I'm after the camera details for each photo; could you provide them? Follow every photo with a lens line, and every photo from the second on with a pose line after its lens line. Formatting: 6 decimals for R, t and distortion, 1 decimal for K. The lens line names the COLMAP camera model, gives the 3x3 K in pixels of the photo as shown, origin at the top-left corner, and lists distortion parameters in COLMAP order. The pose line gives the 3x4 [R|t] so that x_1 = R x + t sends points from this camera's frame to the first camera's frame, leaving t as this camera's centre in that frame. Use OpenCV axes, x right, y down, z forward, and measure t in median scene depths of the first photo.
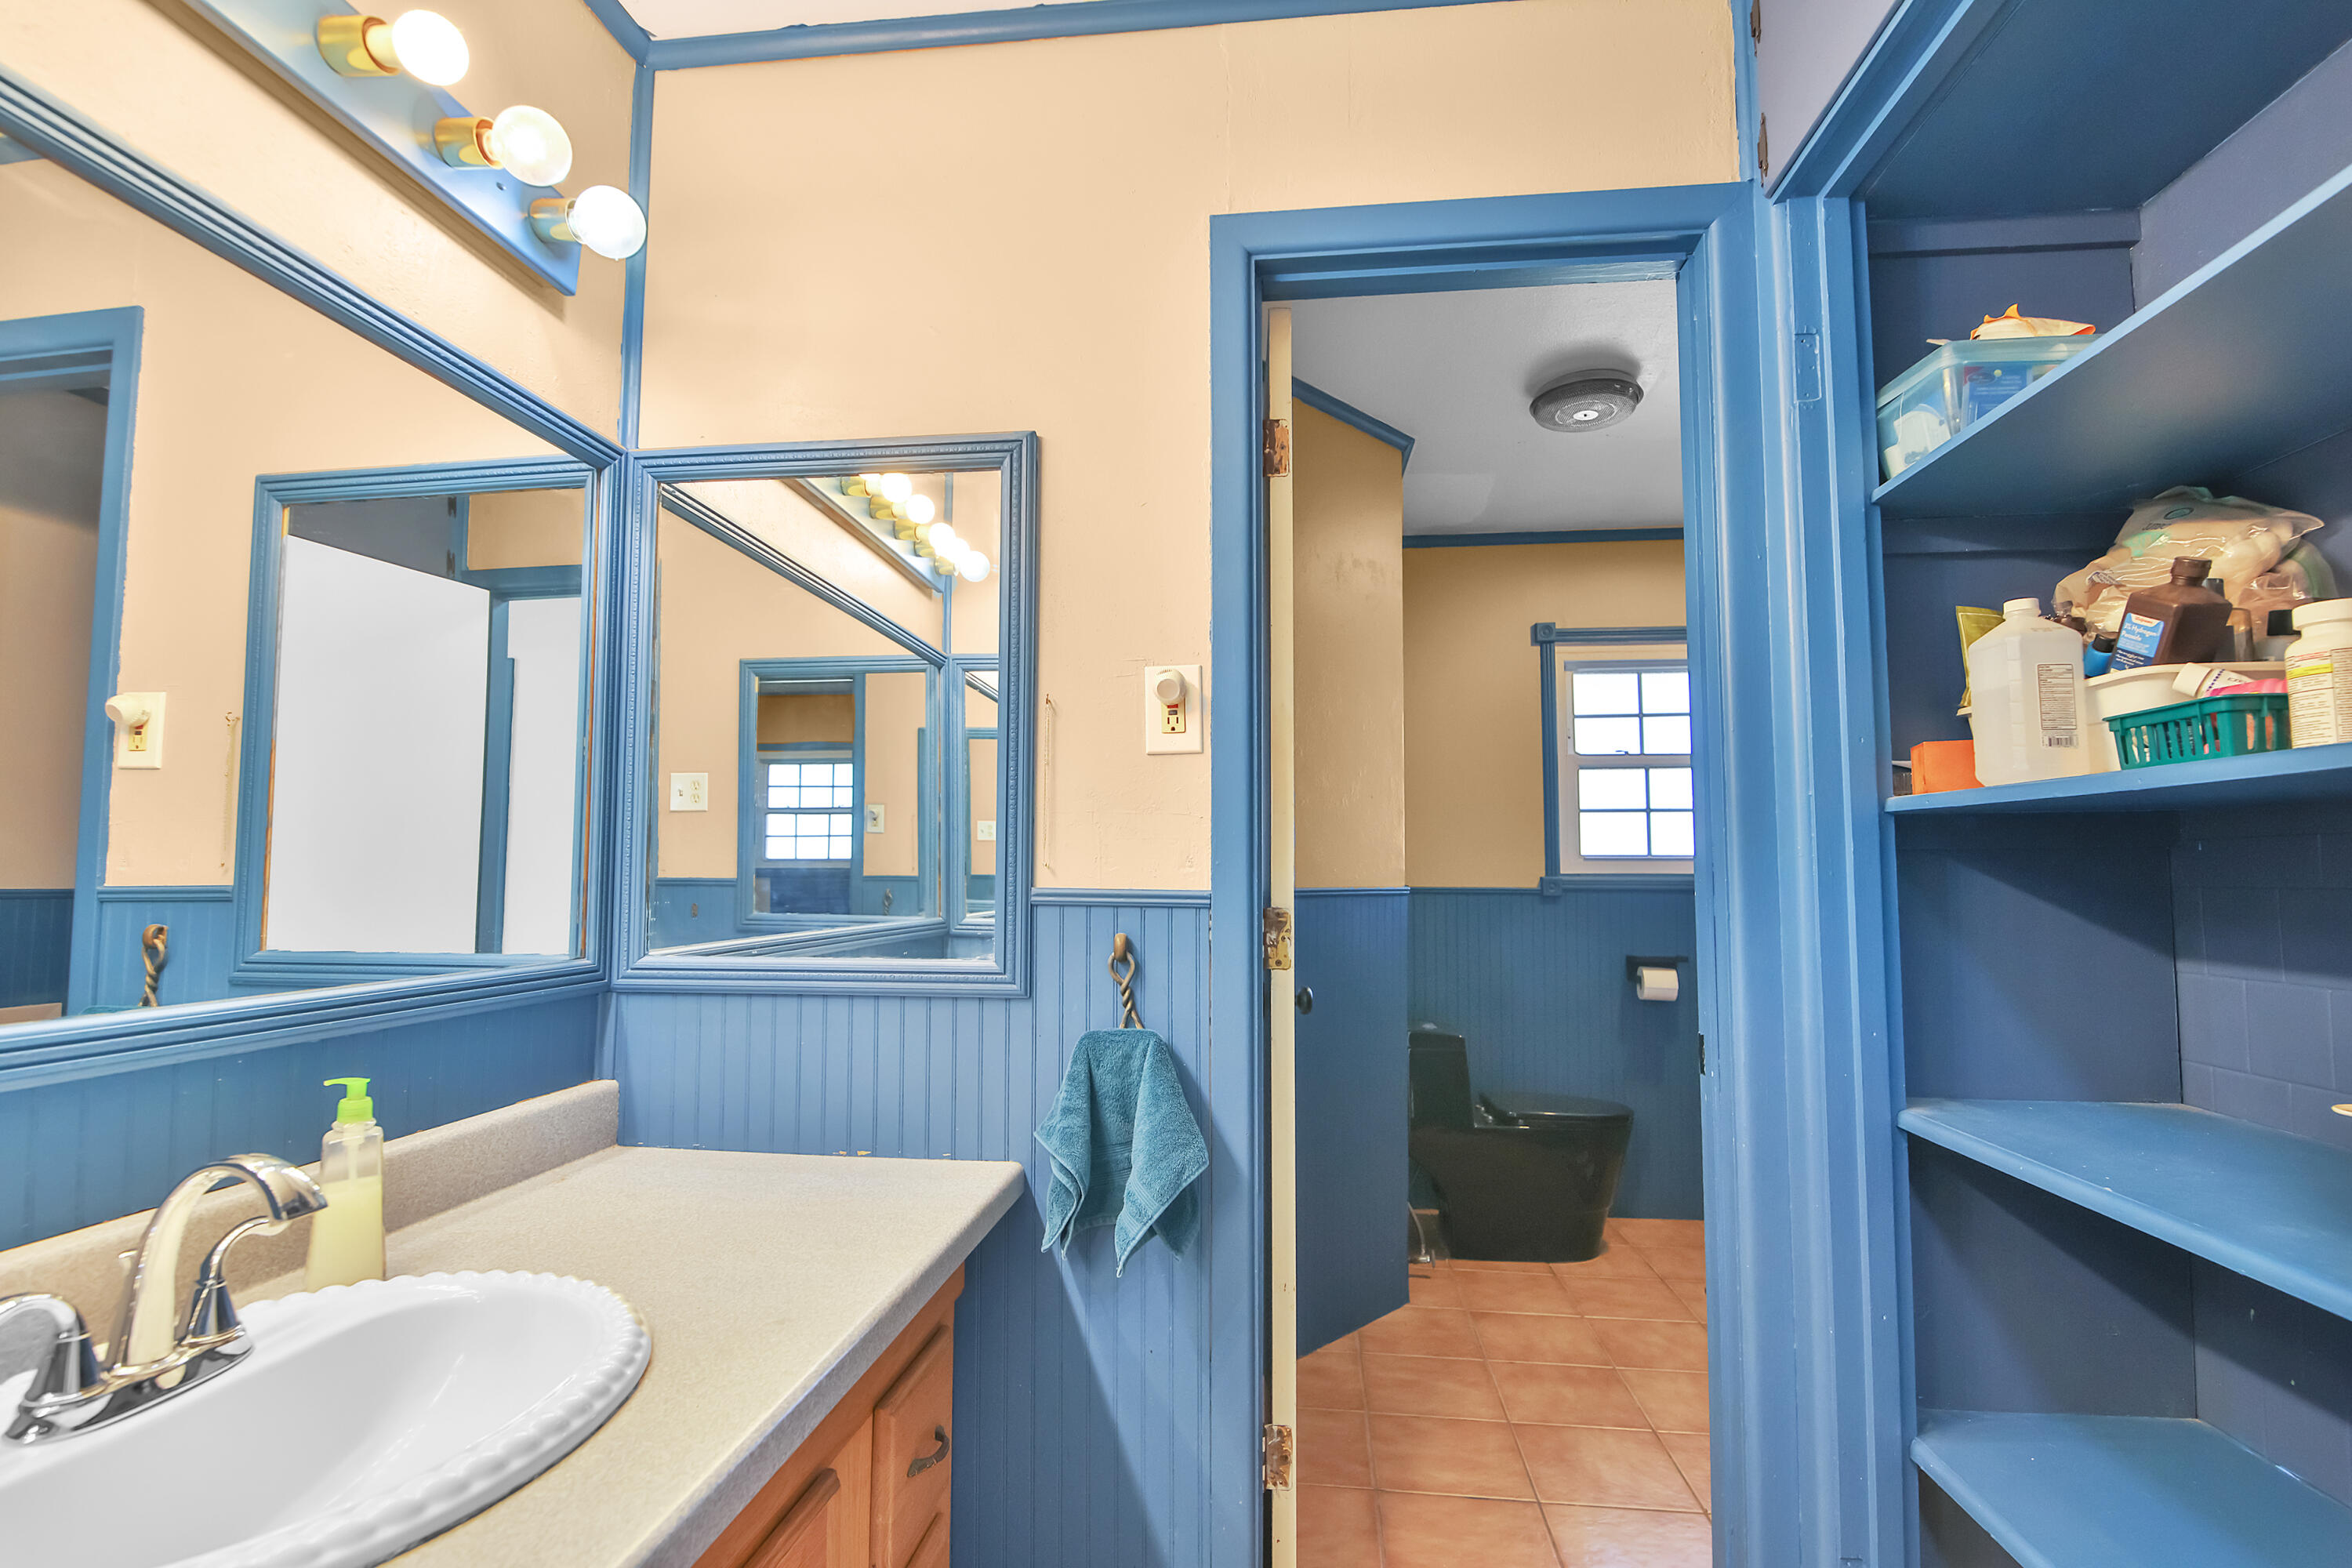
lens RADIAL K [[1086.9, 0, 1186.7], [0, 1086.9, 803.7], [0, 0, 1]] dist [-0.001266, -0.010179]
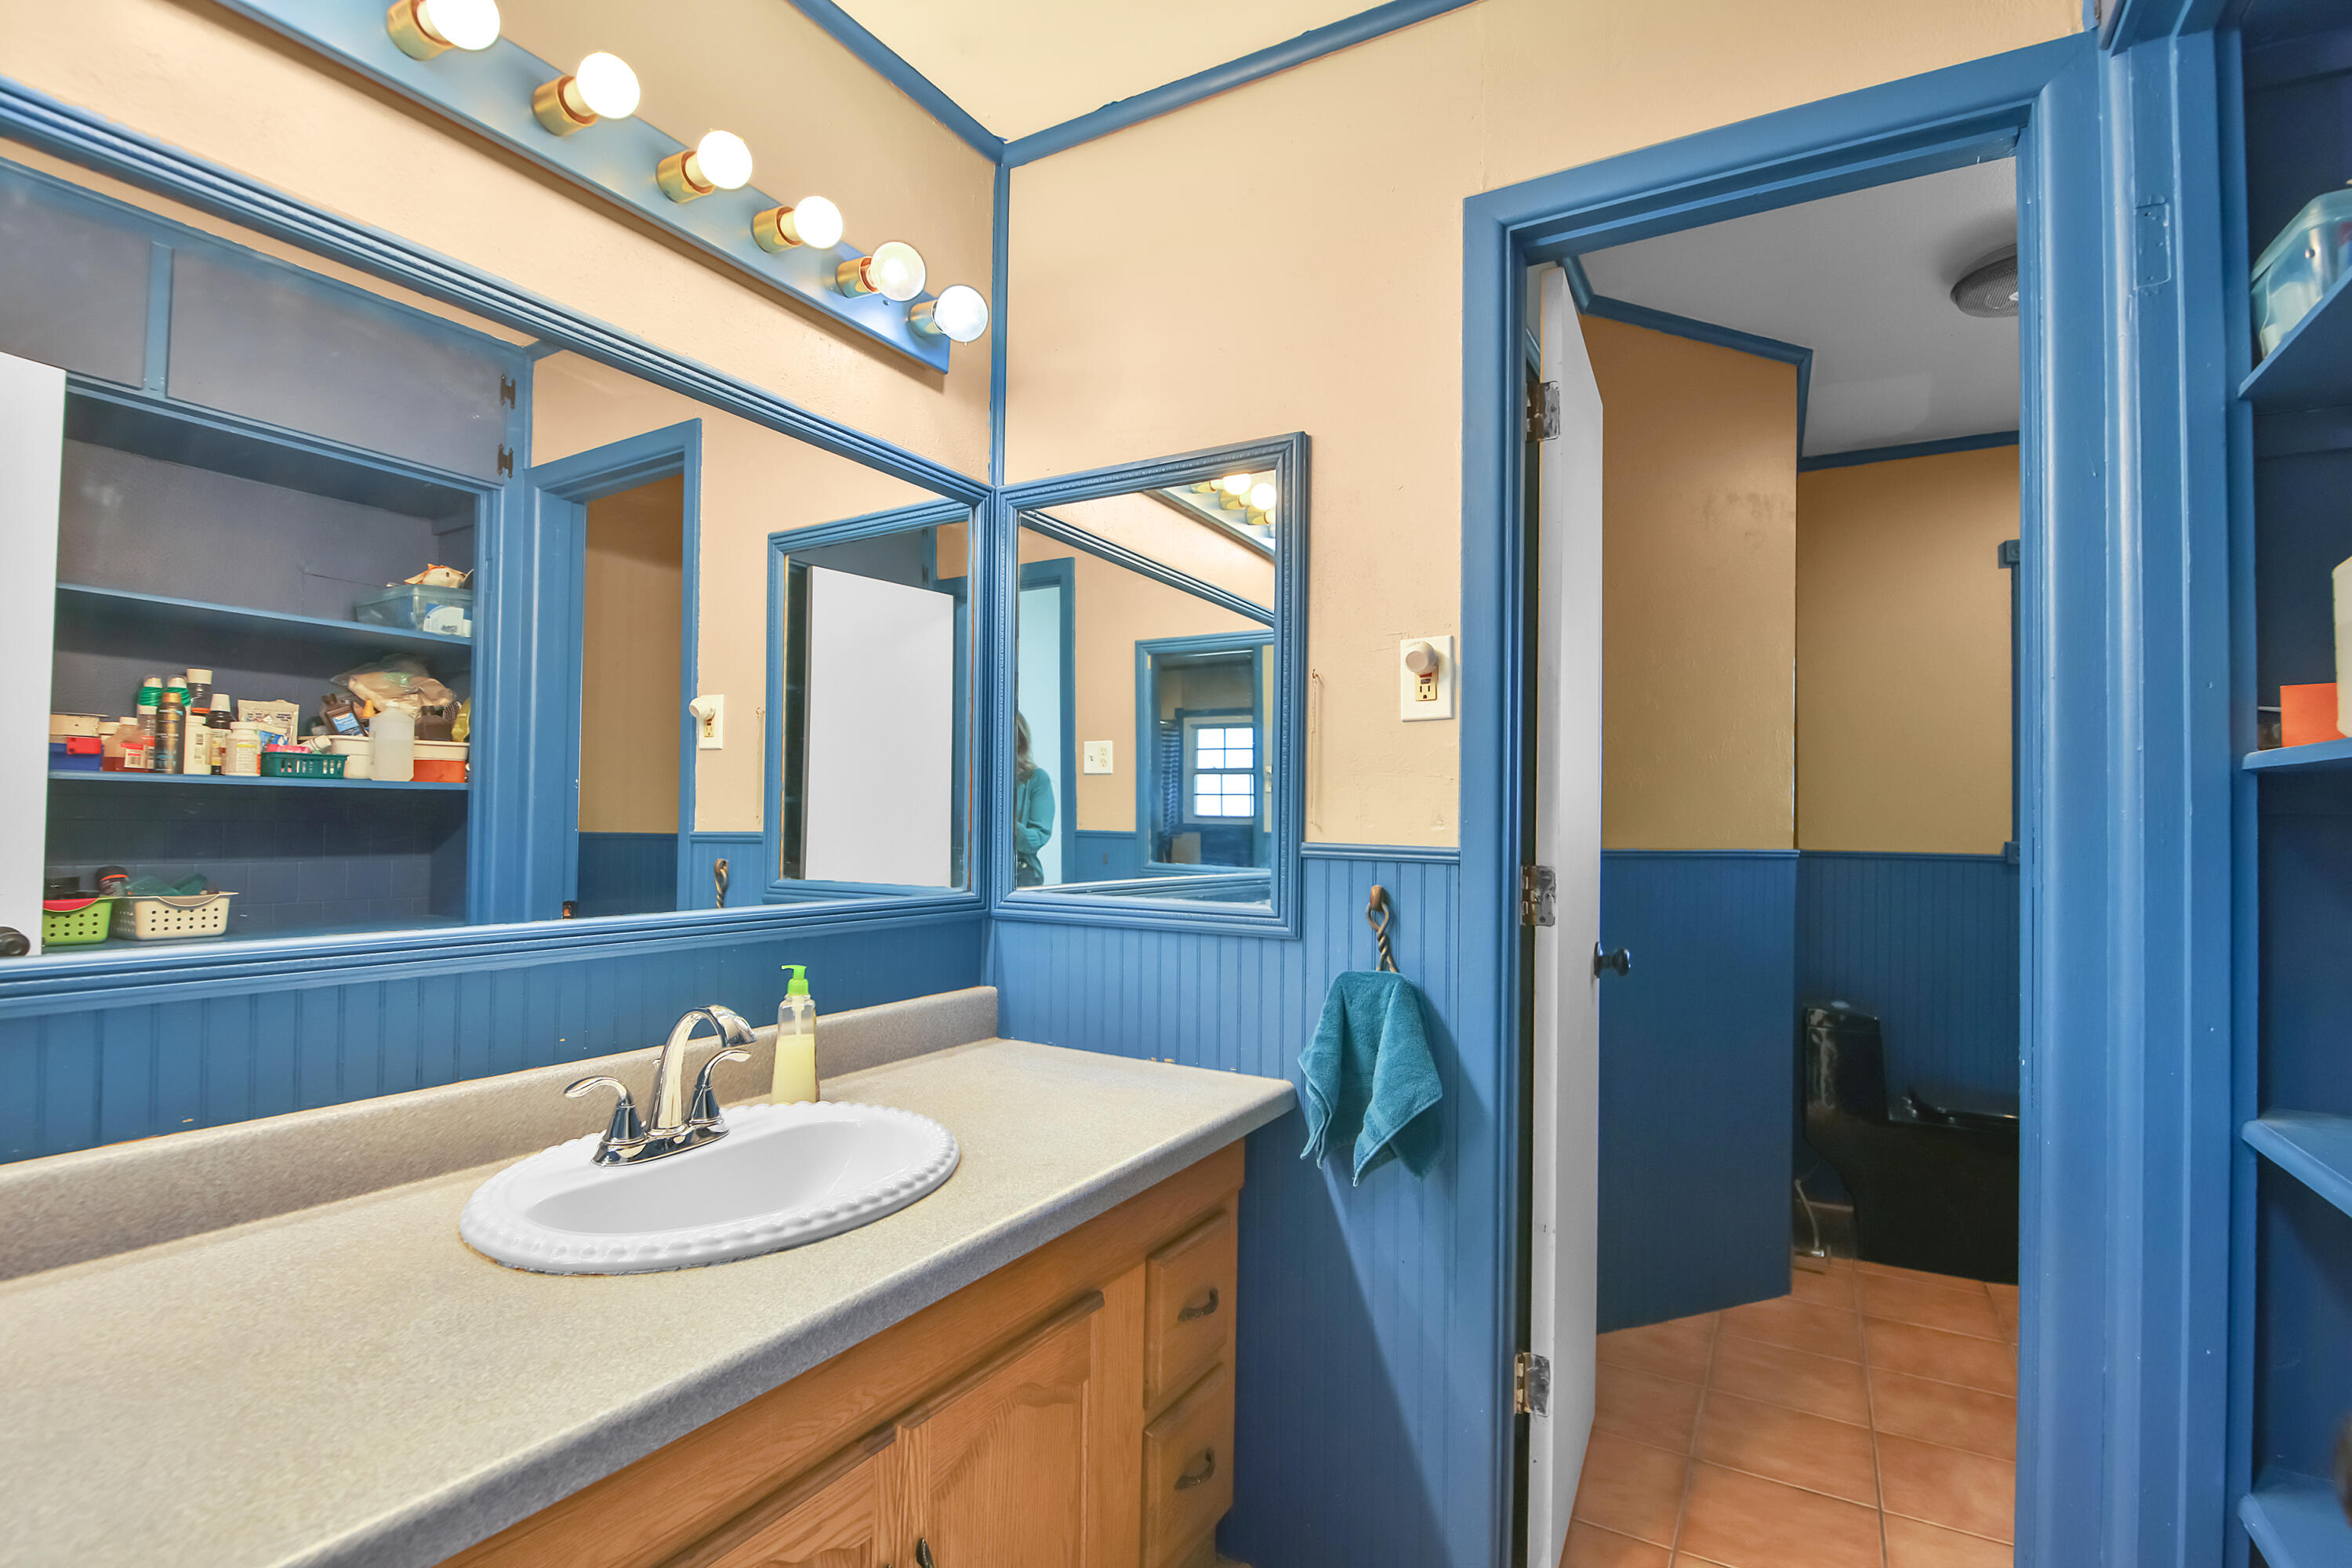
lens RADIAL K [[1086.2, 0, 1185.2], [0, 1086.2, 813.0], [0, 0, 1]] dist [-0.001601, -0.010387]
pose [[0.917544, 0.005903, -0.397591, 0.192975], [0.013356, 0.998868, 0.045652, -0.006456], [0.397410, -0.047198, 0.916426, -0.079428]]
